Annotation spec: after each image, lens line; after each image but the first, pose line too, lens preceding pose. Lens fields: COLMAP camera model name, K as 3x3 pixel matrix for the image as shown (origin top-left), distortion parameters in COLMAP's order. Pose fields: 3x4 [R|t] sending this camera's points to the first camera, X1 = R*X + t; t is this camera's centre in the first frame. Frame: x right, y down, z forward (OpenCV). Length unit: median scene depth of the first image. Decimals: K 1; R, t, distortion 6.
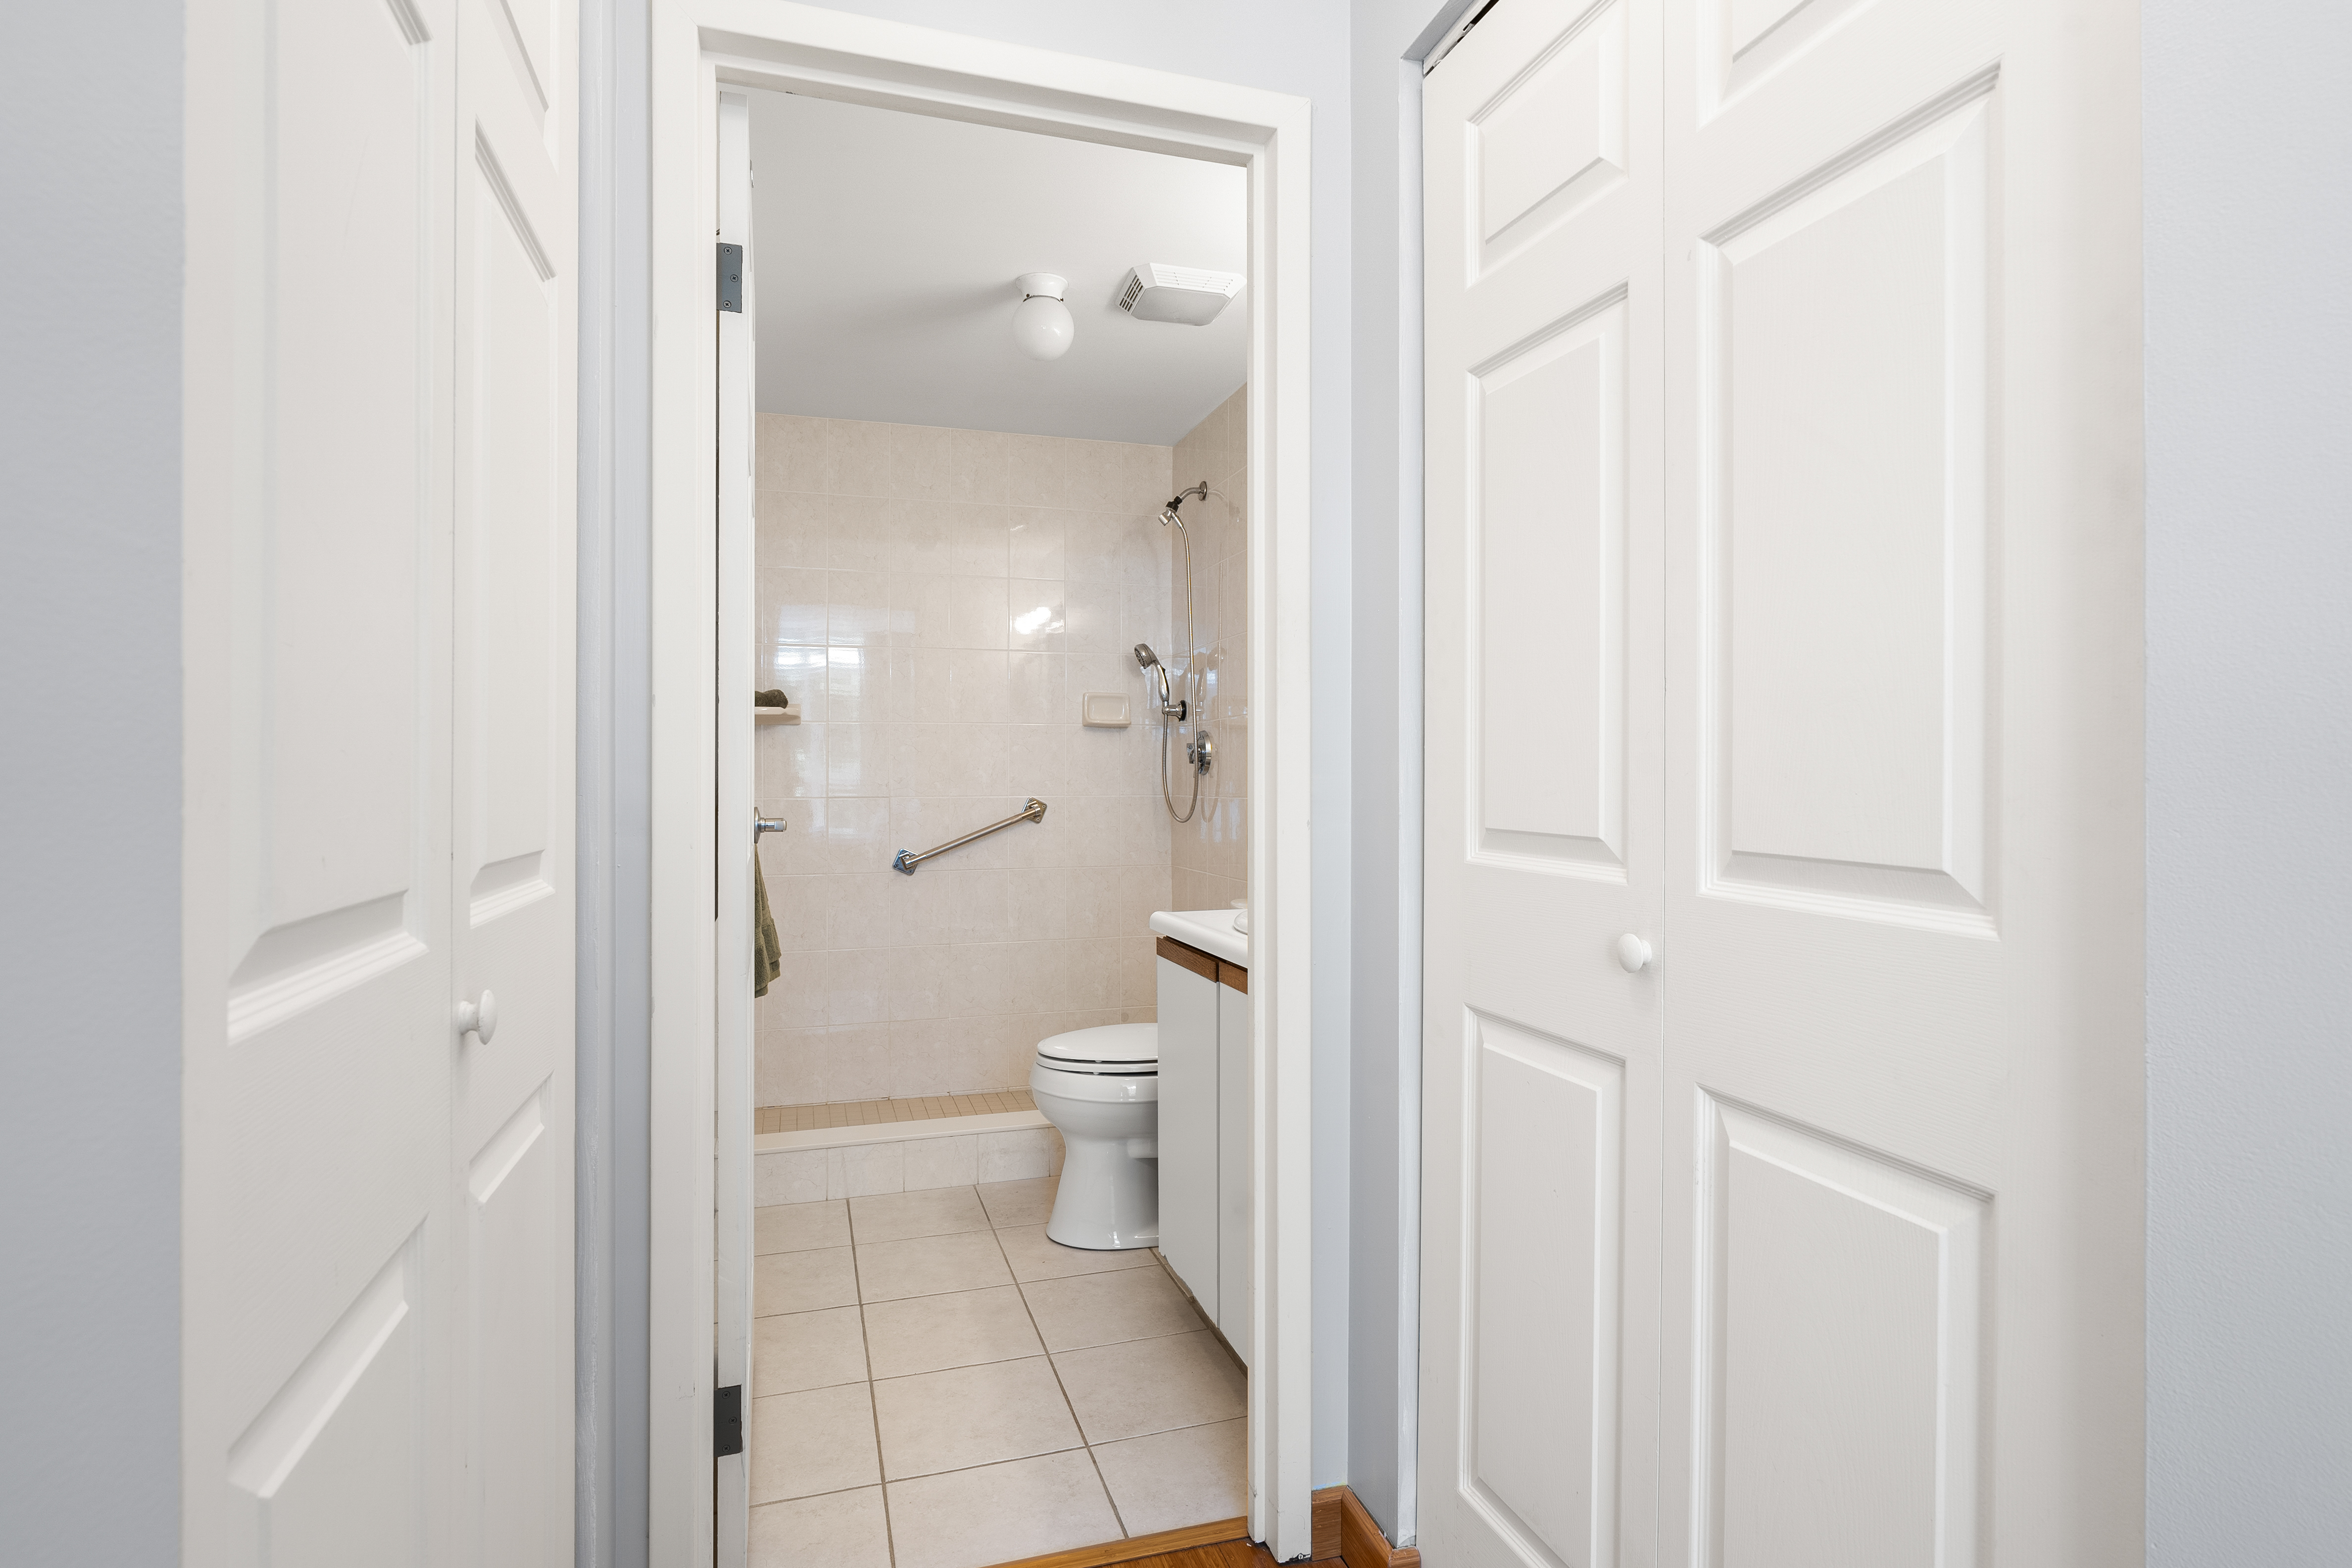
lens RADIAL K [[1189.9, 0, 1171.6], [0, 1189.9, 775.0], [0, 0, 1]] dist [-0.001521, 0.000218]
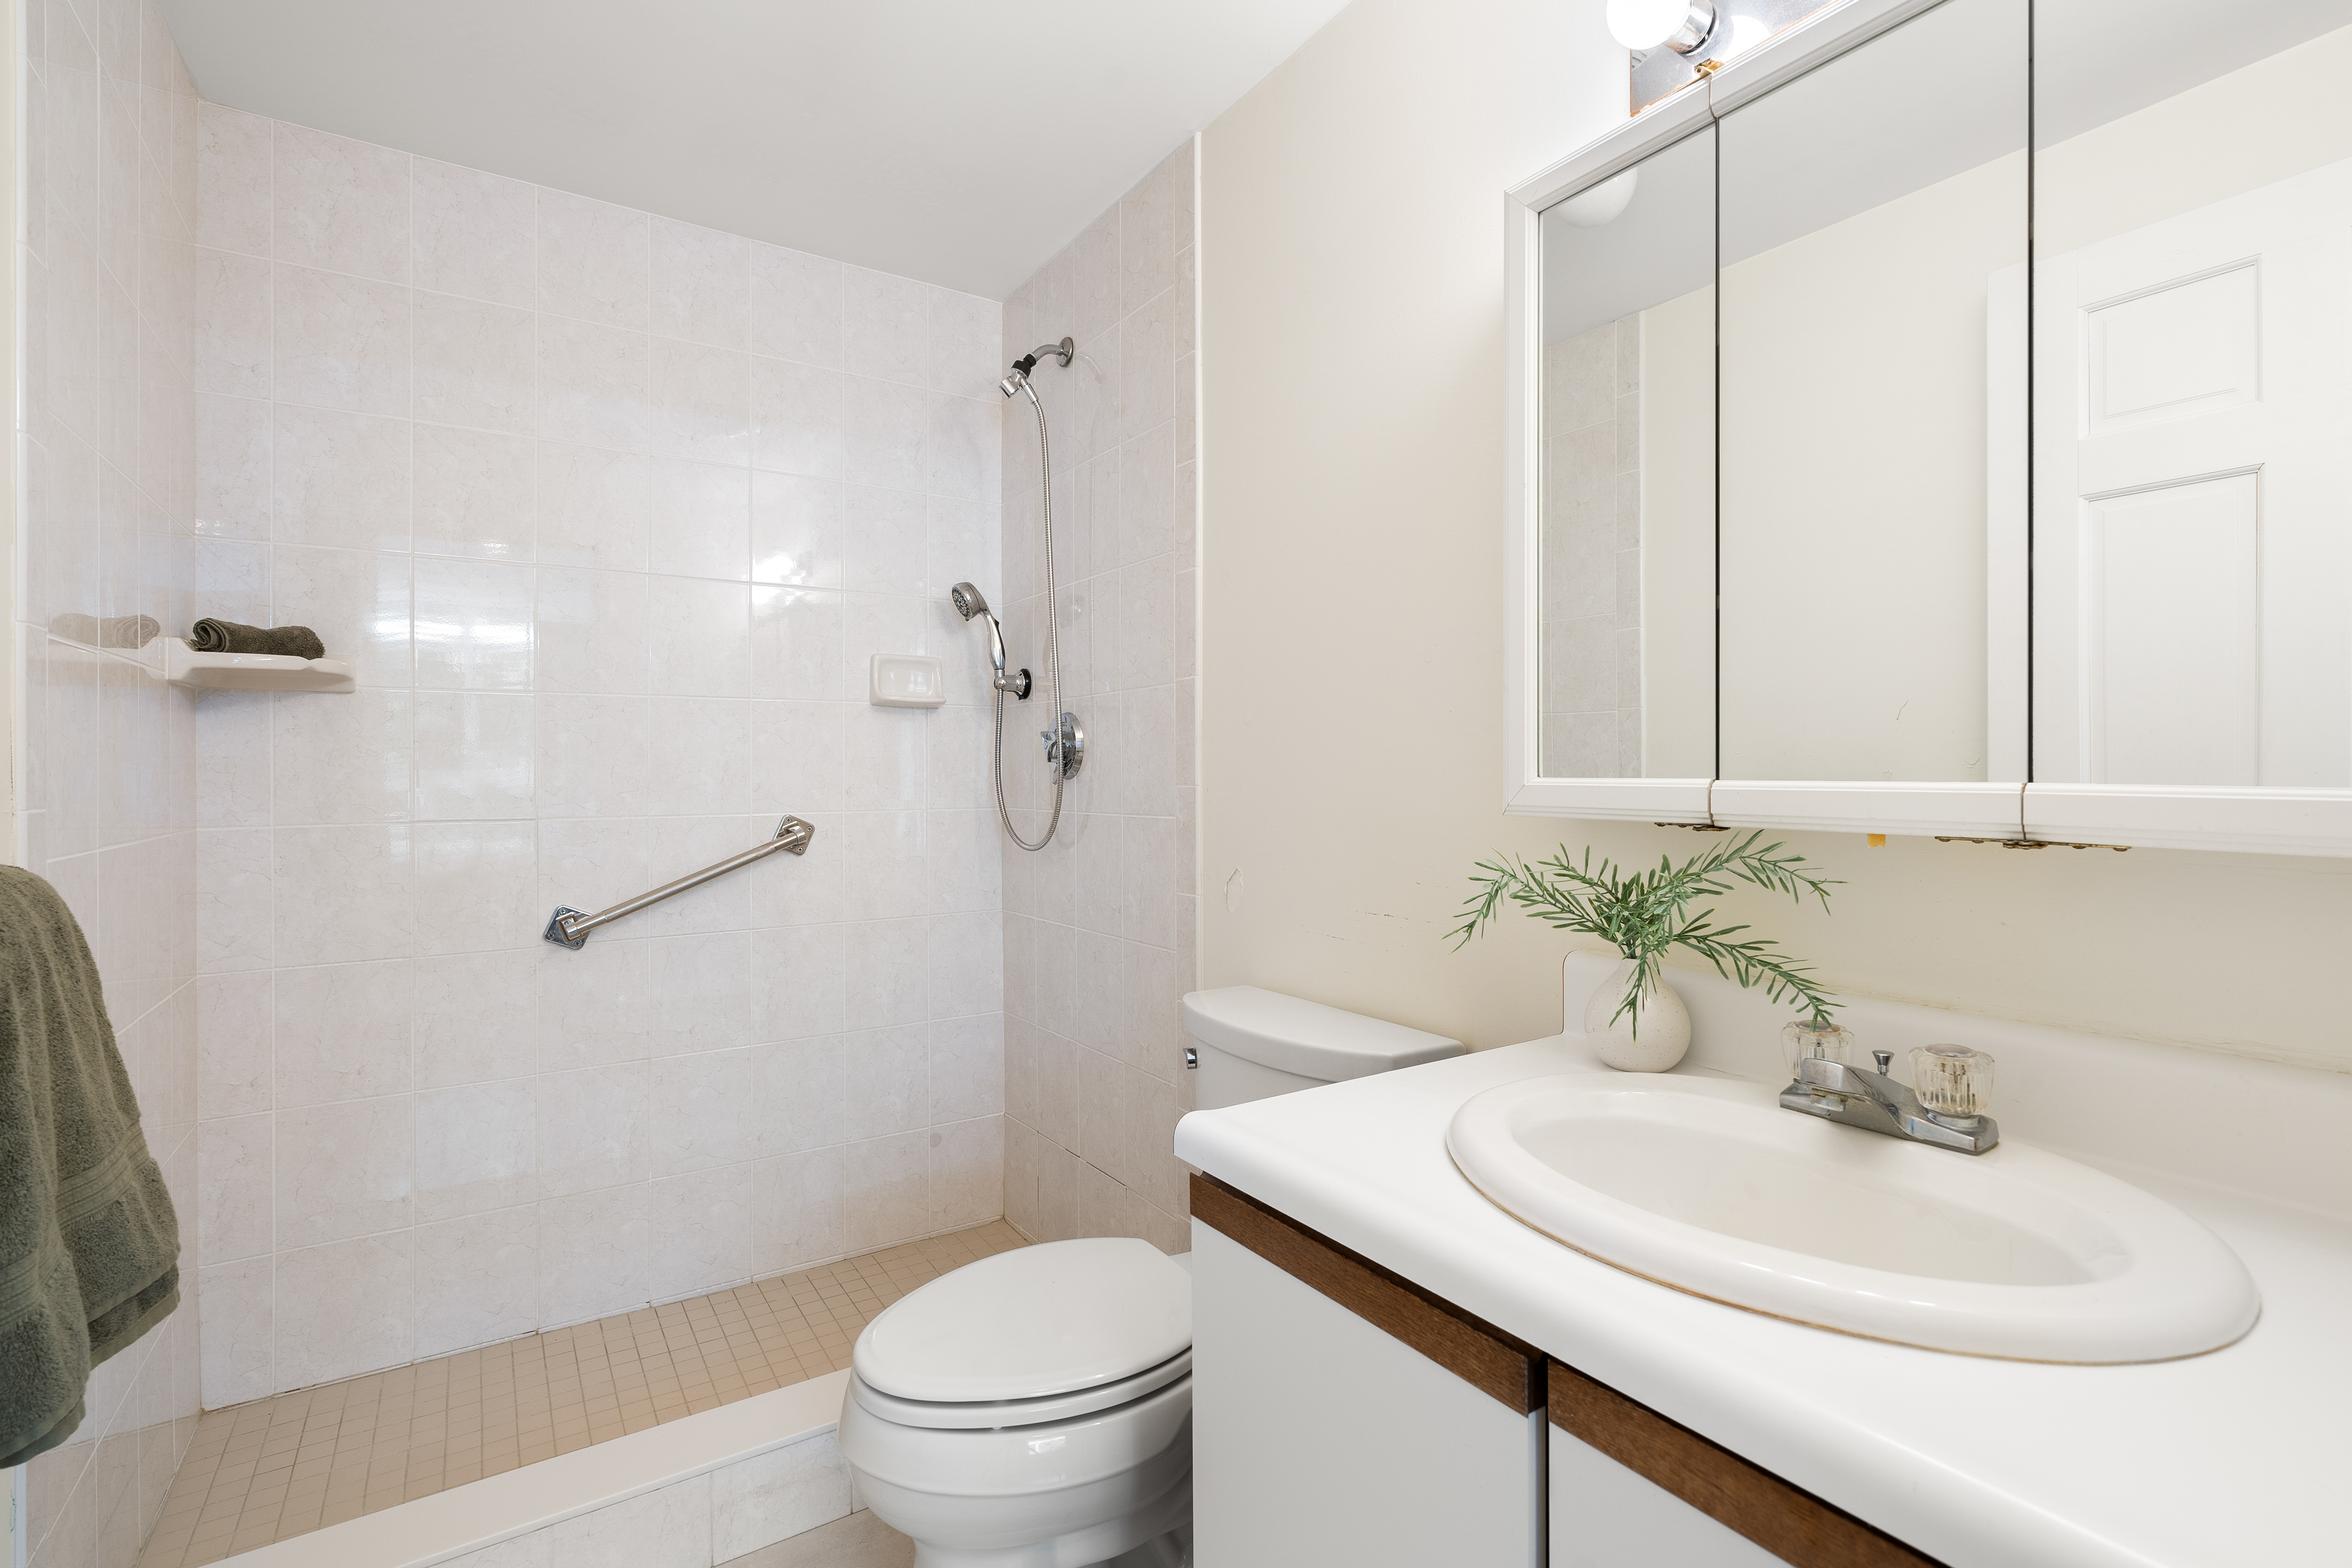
lens RADIAL K [[1065.5, 0, 1177.6], [0, 1065.5, 770.7], [0, 0, 1]] dist [-0.004005, 0.000205]
pose [[0.961396, -0.002368, 0.275157, -0.075857], [0.002067, 0.999997, 0.001385, -0.005466], [-0.275160, -0.000762, 0.961398, 0.400247]]
